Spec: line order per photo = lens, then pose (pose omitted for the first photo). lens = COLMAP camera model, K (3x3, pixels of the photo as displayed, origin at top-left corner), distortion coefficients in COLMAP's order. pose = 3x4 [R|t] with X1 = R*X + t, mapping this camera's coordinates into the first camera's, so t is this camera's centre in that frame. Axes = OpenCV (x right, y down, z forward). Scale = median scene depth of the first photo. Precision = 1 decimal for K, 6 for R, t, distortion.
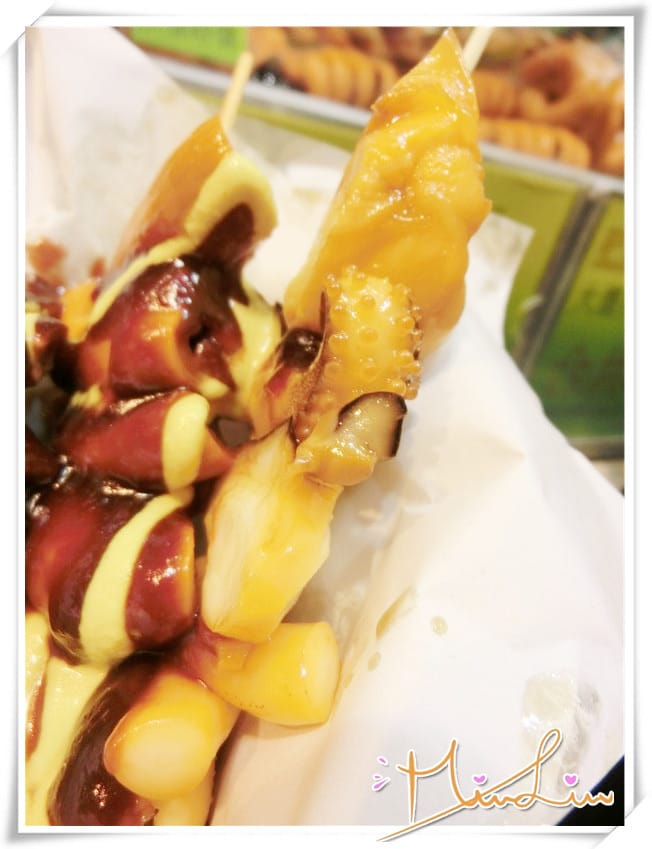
lens RADIAL K [[586.6, 0, 326.0], [0, 586.6, 424.5], [0, 0, 1]] dist [0.000190, 0.002408]
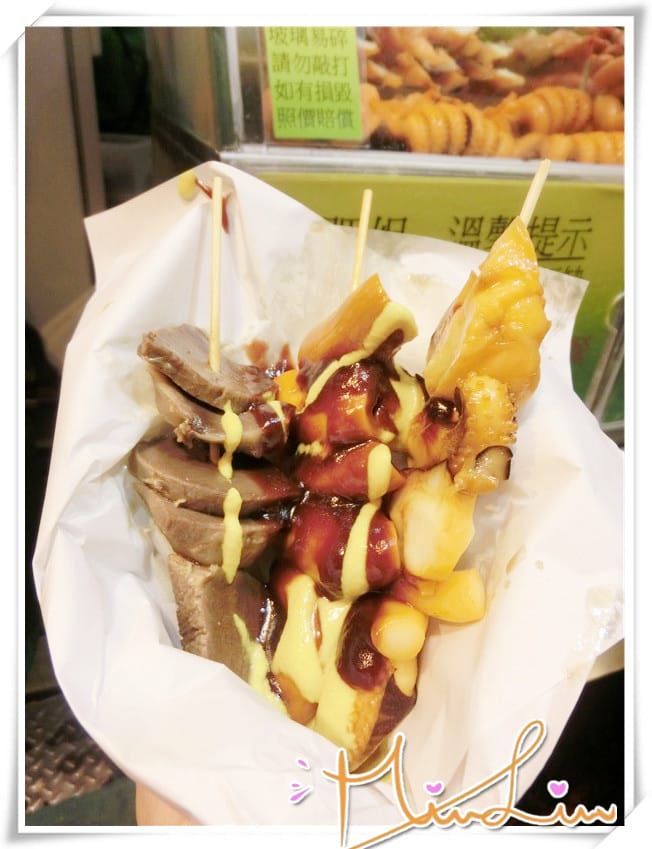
lens RADIAL K [[586.6, 0, 326.0], [0, 586.6, 424.5], [0, 0, 1]] dist [0.000190, 0.002408]
pose [[0.985896, -0.091557, -0.140096, -0.147807], [0.097385, 0.994620, 0.035310, -0.199304], [0.136110, -0.048455, 0.989508, -0.772998]]
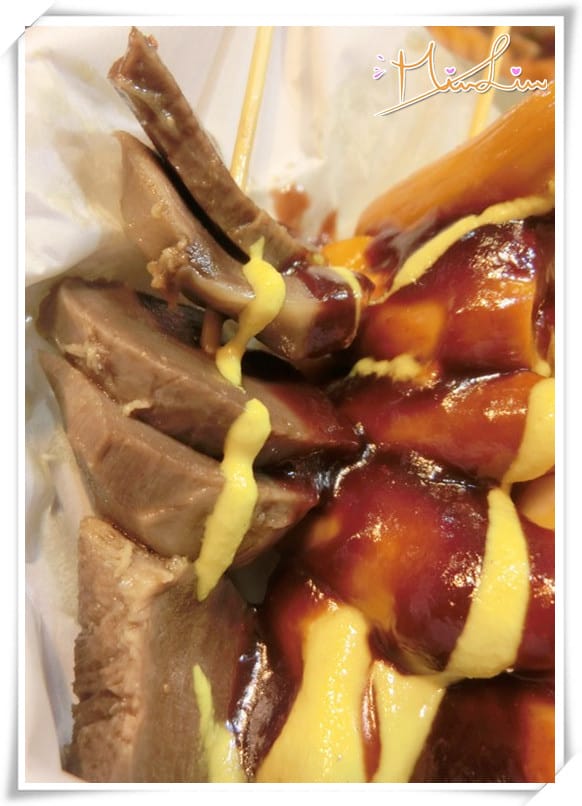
lens RADIAL K [[576.8, 0, 278.7], [0, 576.8, 402.6], [0, 0, 1]] dist [-0.004383, -0.001130]
pose [[0.992336, 0.103919, -0.066852, -0.606867], [-0.103349, 0.994573, 0.011950, 0.018082], [0.067731, -0.004949, 0.997691, 0.137580]]
